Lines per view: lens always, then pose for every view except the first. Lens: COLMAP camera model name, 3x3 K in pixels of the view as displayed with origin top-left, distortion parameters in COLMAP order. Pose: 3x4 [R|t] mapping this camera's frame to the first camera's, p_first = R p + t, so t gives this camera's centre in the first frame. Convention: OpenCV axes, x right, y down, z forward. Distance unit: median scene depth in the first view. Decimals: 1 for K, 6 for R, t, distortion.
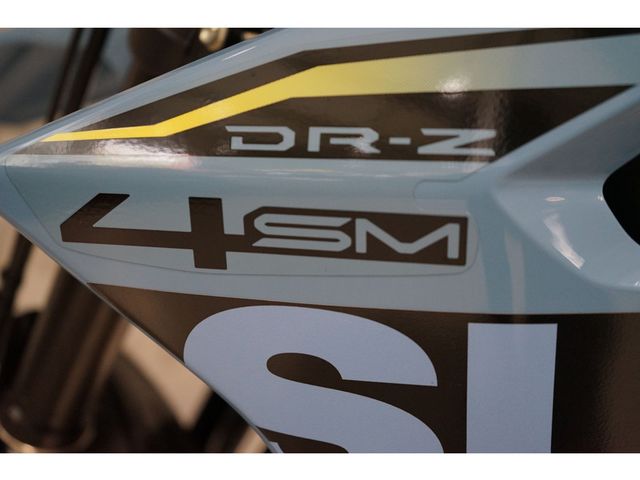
lens RADIAL K [[805.3, 0, 320.2], [0, 805.3, 241.1], [0, 0, 1]] dist [0.025207, 0.000000]
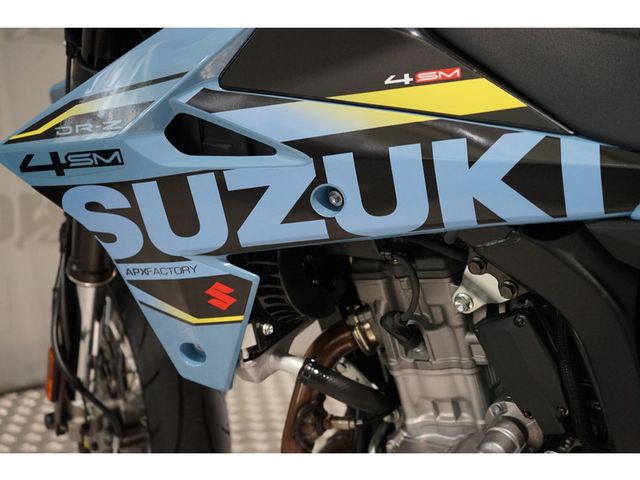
lens RADIAL K [[805.3, 0, 317.0], [0, 805.3, 239.6], [0, 0, 1]] dist [0.025207, 0.000000]
pose [[0.950573, -0.084133, -0.298884, 1.723953], [0.097853, 0.994711, 0.031211, 0.282231], [0.294678, -0.058915, 0.953779, -1.669998]]
